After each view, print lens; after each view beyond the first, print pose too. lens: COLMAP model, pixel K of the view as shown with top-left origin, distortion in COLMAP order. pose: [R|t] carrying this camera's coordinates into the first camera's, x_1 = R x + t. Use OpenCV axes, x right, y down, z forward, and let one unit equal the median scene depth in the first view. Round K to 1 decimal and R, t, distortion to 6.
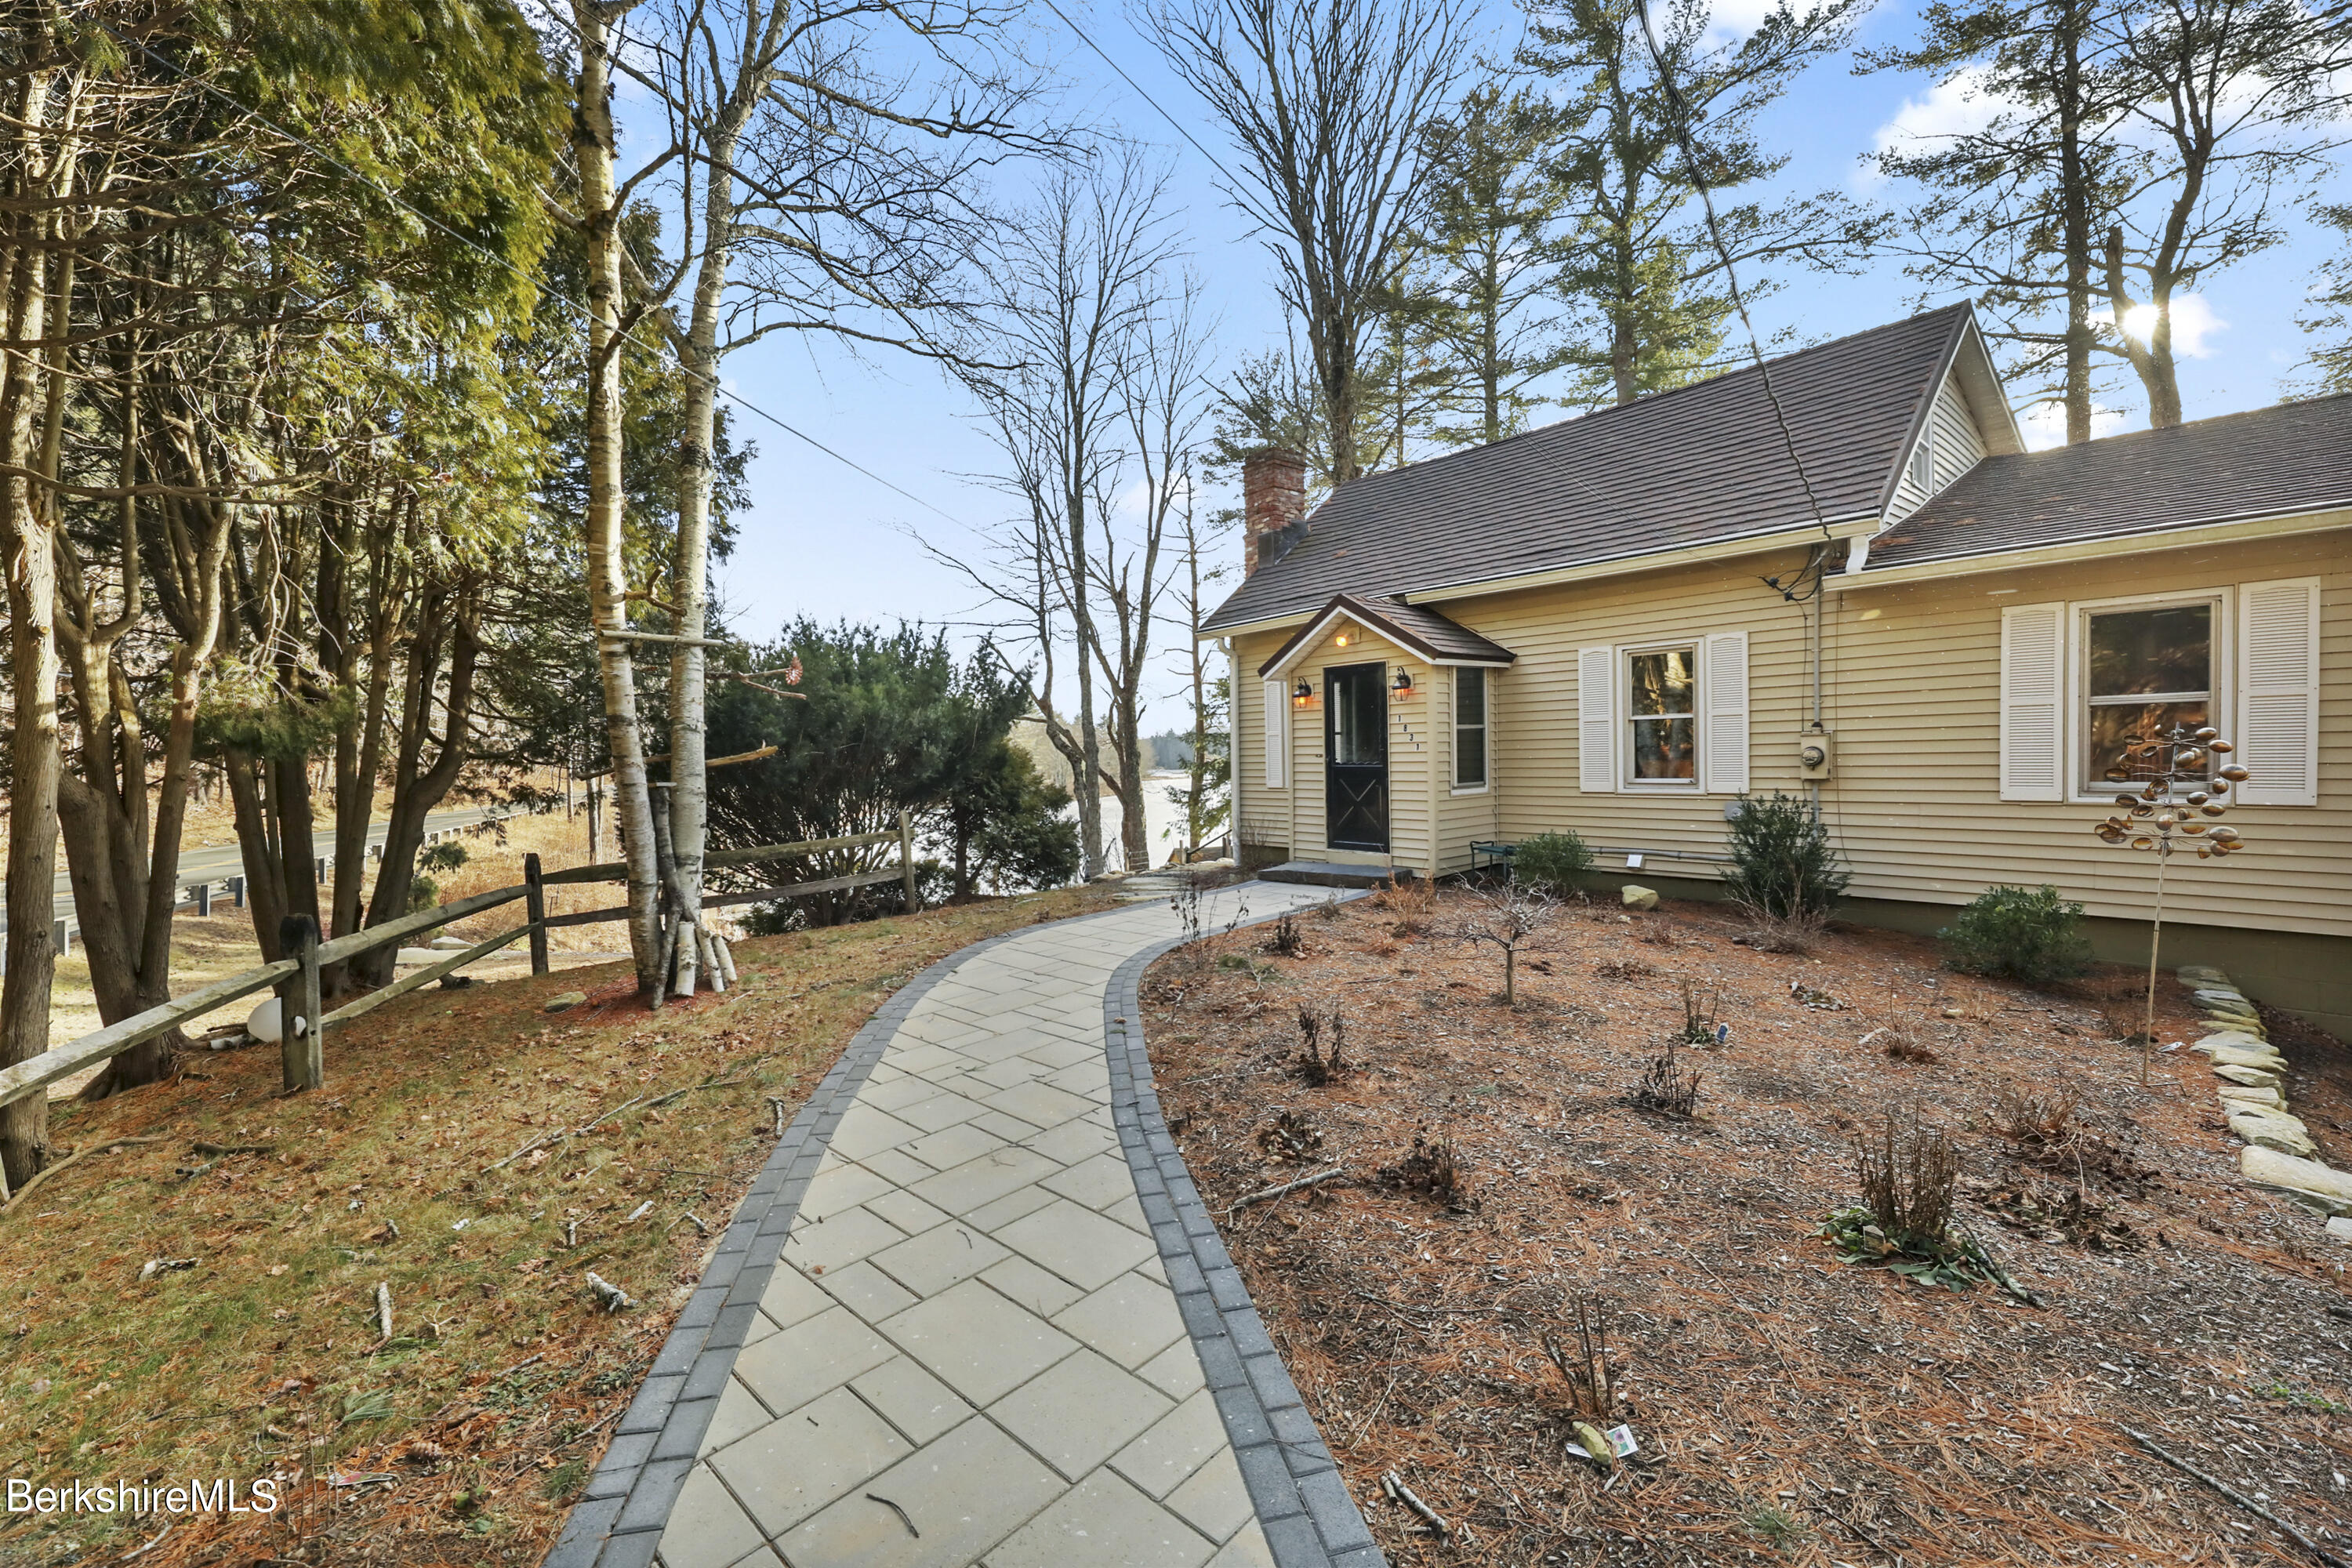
lens RADIAL K [[967.1, 0, 1219.9], [0, 967.1, 789.9], [0, 0, 1]] dist [0.002435, -0.002526]
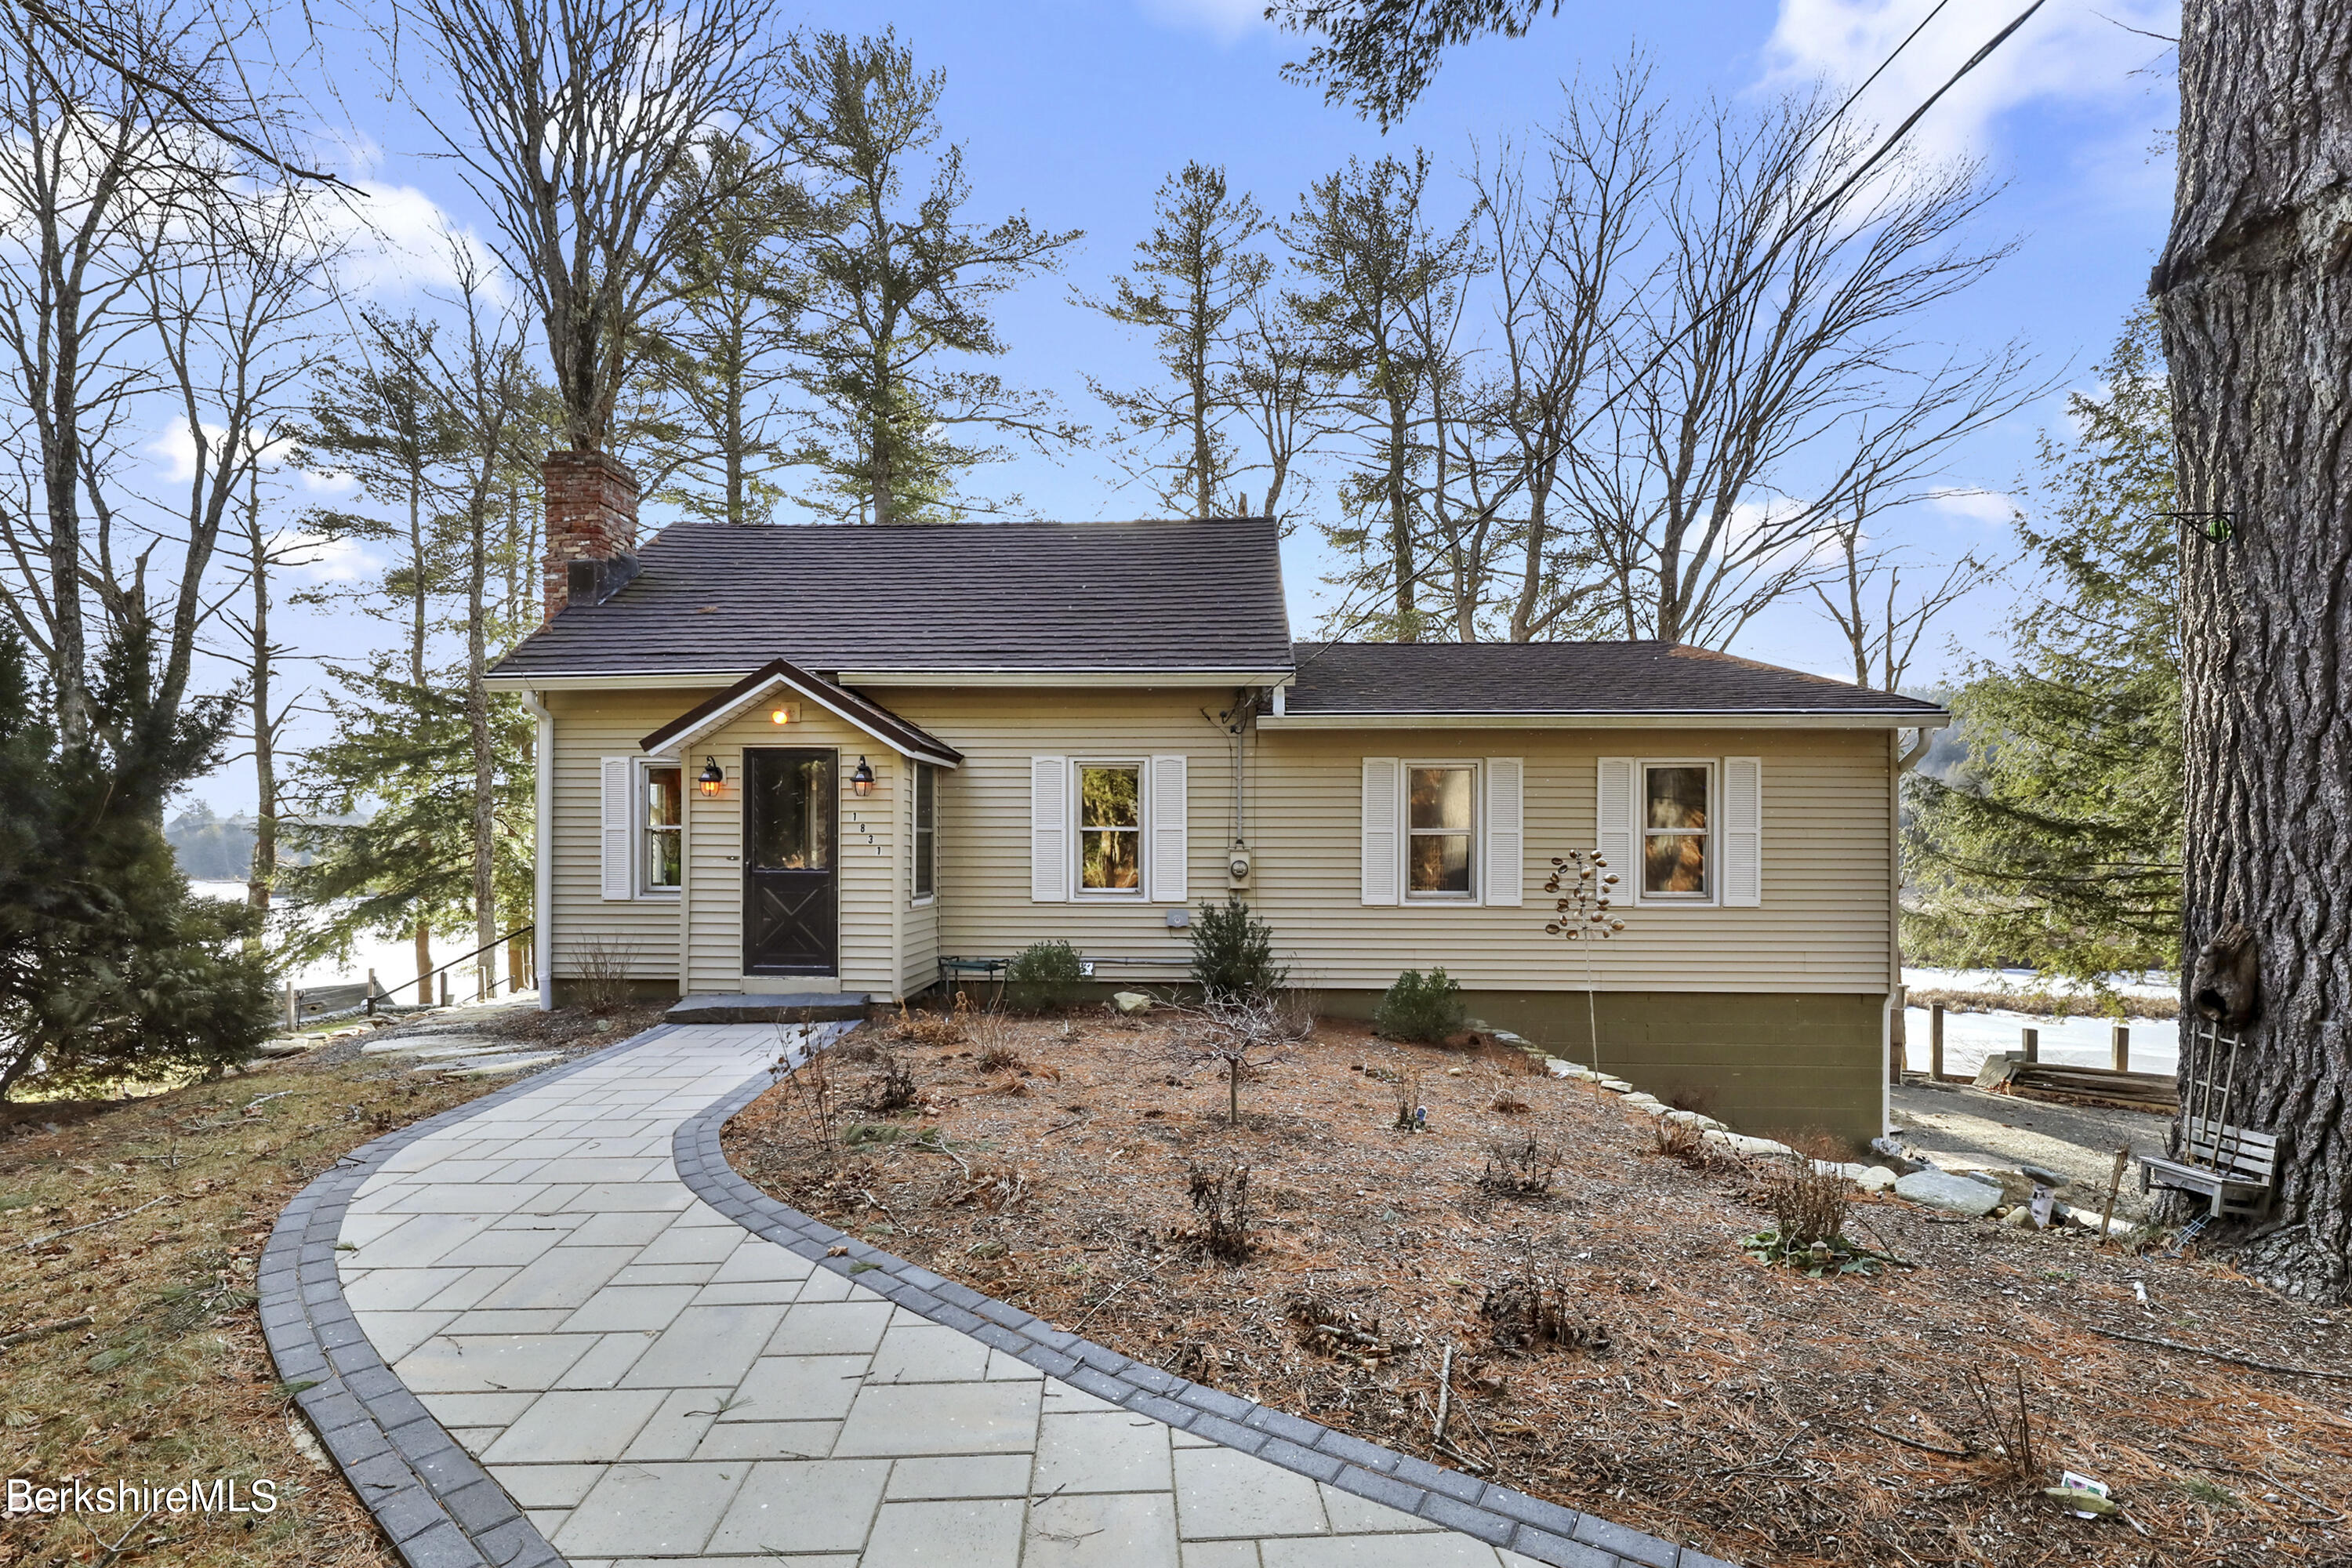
lens RADIAL K [[967.1, 0, 1239.5], [0, 967.1, 868.7], [0, 0, 1]] dist [0.002435, -0.002526]
pose [[0.694220, 0.018536, 0.719524, -0.131419], [0.007247, 0.999438, -0.032740, 0.001492], [-0.719726, 0.027943, 0.693695, 0.117121]]
